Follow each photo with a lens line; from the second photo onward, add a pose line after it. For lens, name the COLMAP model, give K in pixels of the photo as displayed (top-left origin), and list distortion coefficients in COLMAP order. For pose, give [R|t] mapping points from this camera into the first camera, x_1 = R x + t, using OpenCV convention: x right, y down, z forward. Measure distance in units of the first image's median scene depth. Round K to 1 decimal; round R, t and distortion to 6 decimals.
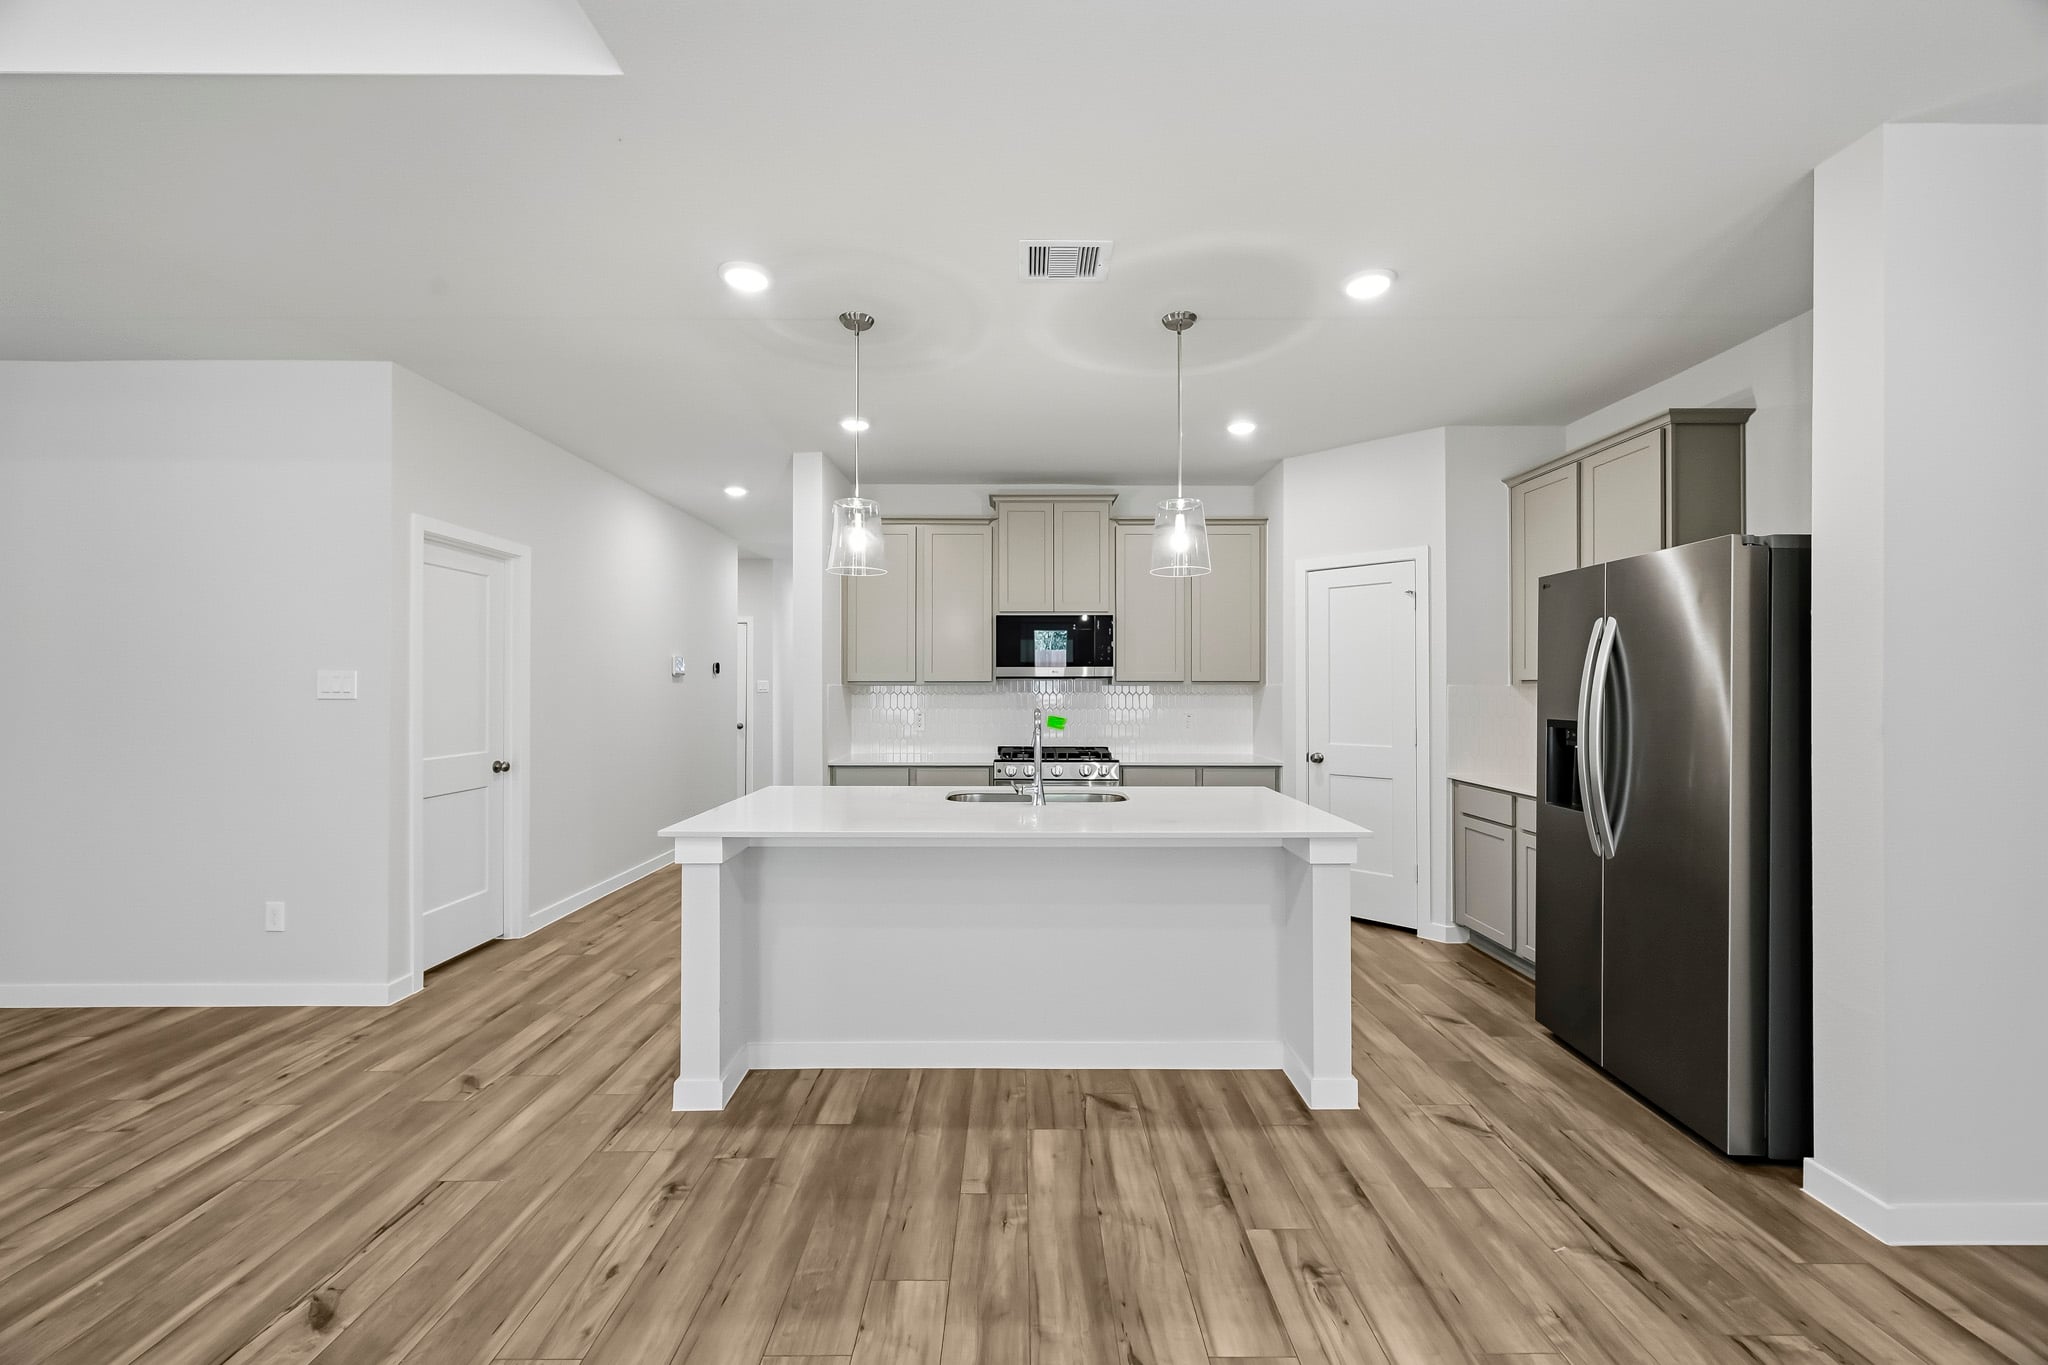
lens RADIAL K [[802.2, 0, 1019.5], [0, 802.2, 682.0], [0, 0, 1]] dist [0.000150, 0.000054]
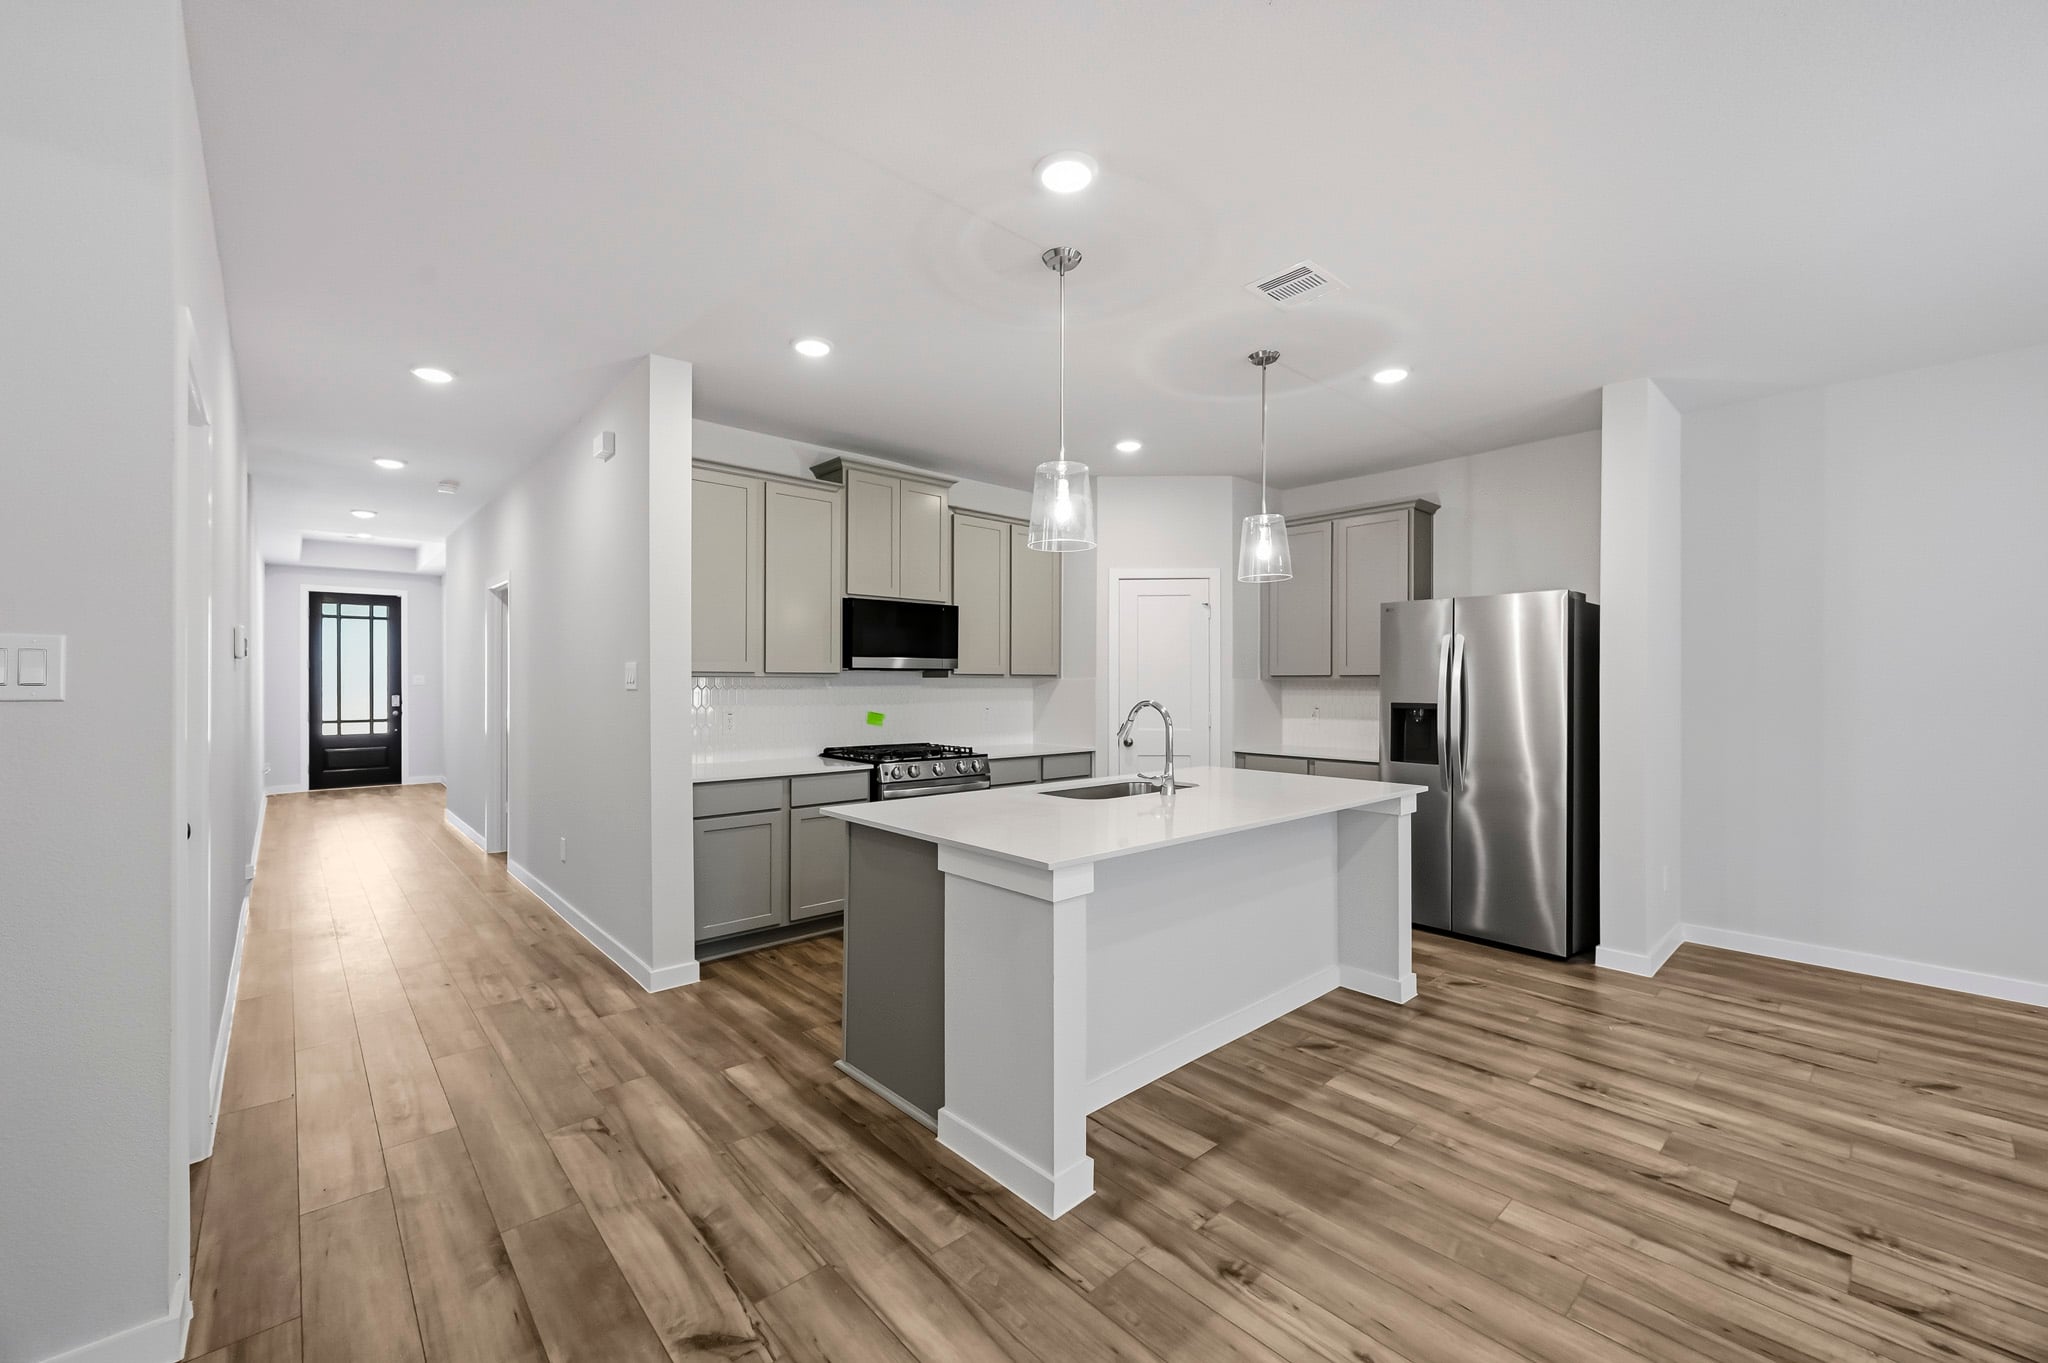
lens RADIAL K [[813.3, 0, 1014.8], [0, 813.3, 685.4], [0, 0, 1]] dist [-0.000685, 0.000003]
pose [[0.745254, -0.000988, 0.666779, -0.912783], [-0.006149, 0.999946, 0.008354, 0.007675], [-0.666752, -0.010326, 0.745208, 0.408236]]
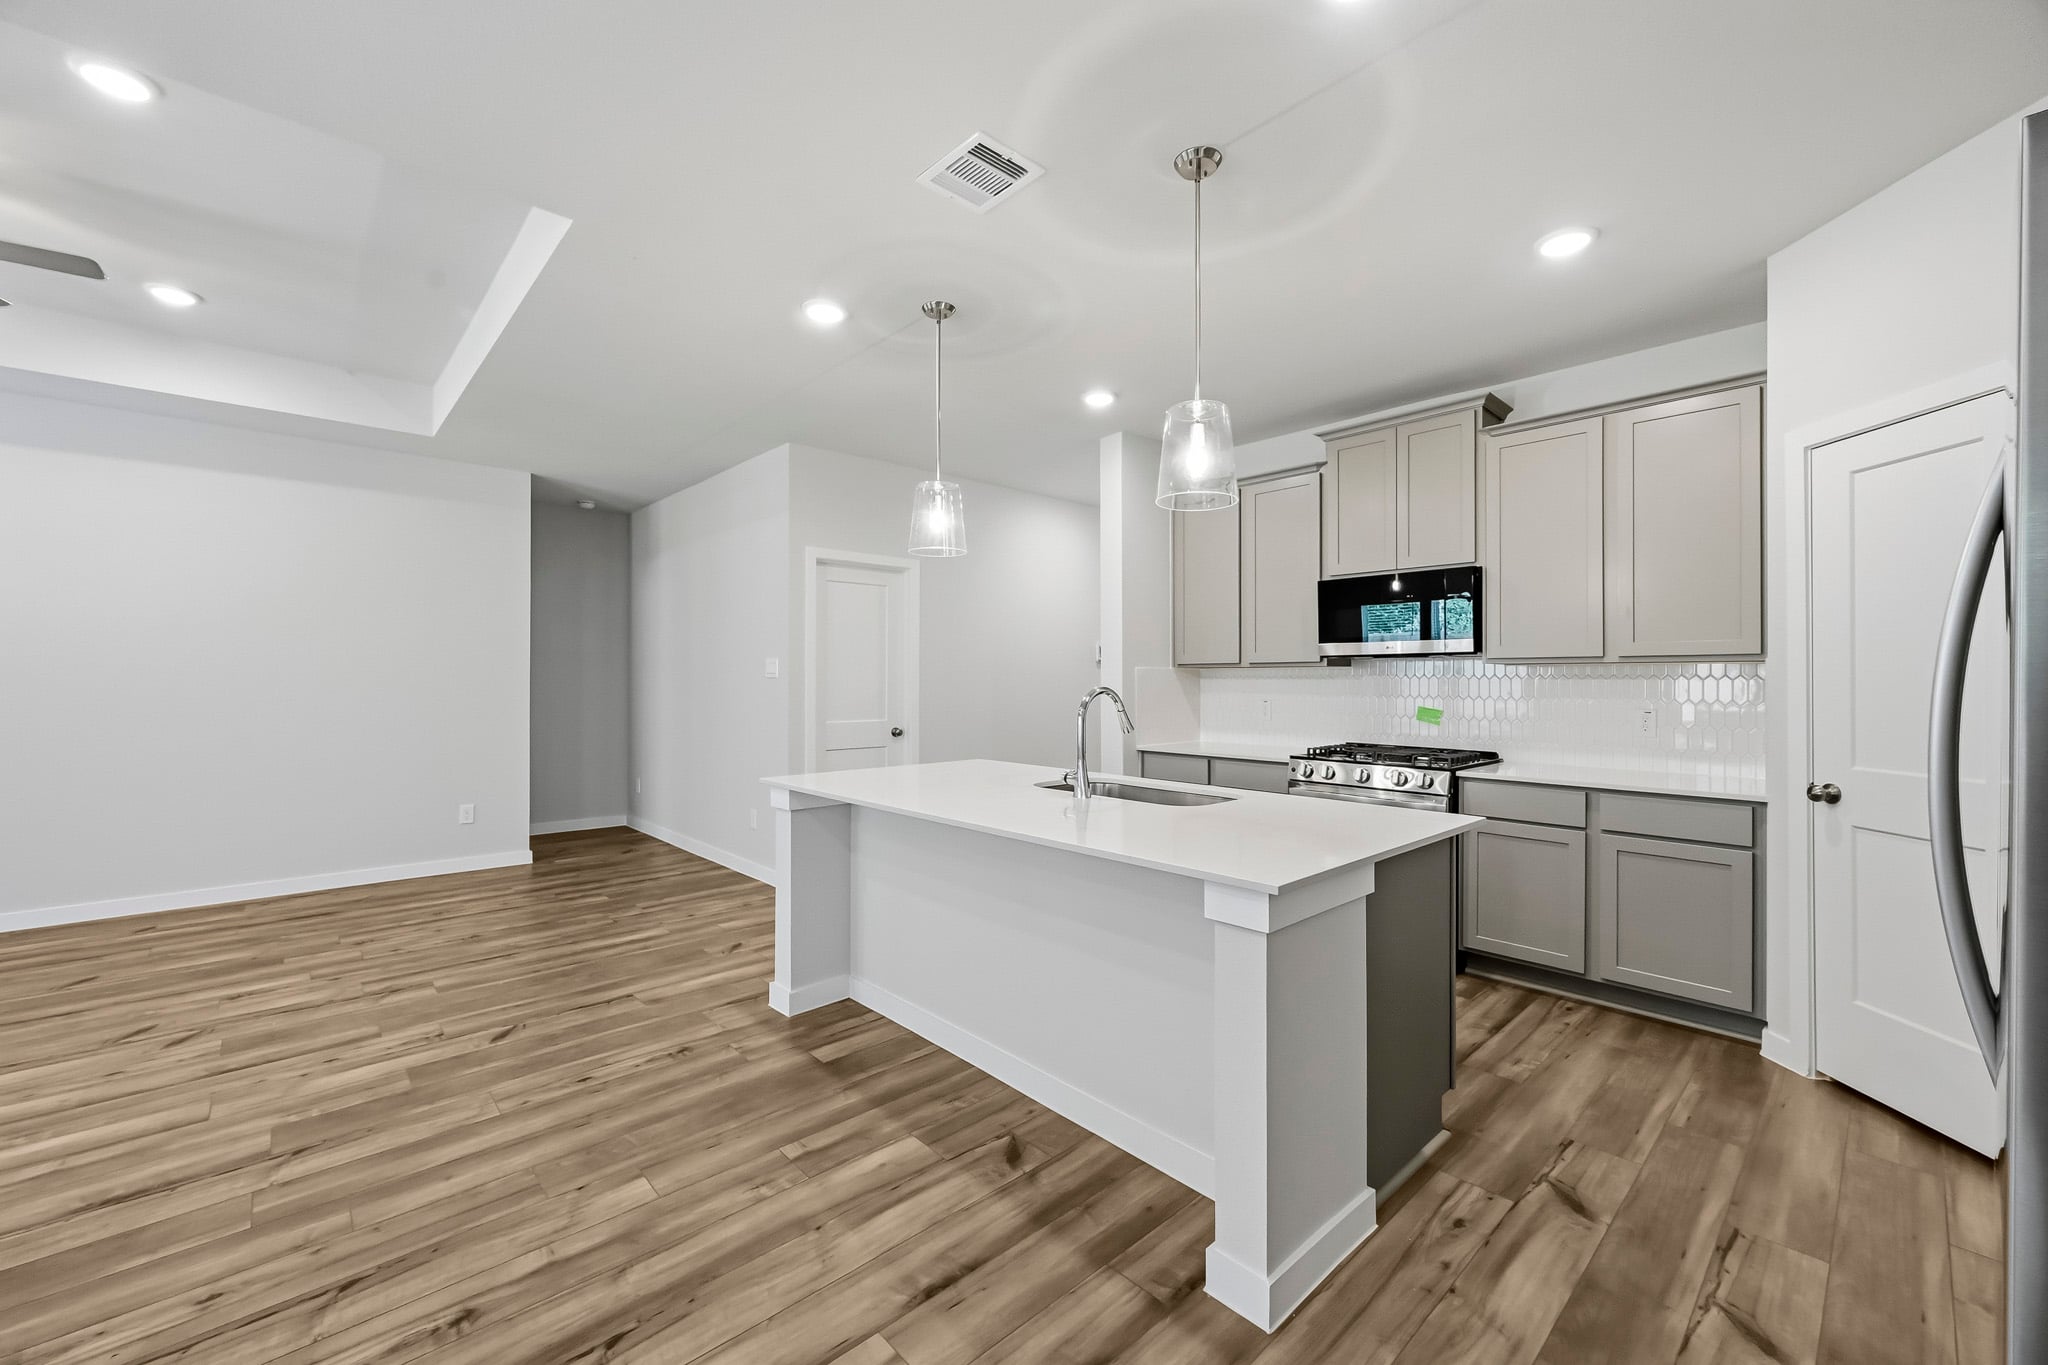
lens RADIAL K [[808.6, 0, 1021.3], [0, 808.6, 682.6], [0, 0, 1]] dist [0.000353, -0.000354]
pose [[0.676217, 0.002864, -0.736697, 0.696836], [0.004120, 0.999962, 0.007669, 0.024454], [0.736691, -0.008221, 0.676180, 0.410964]]
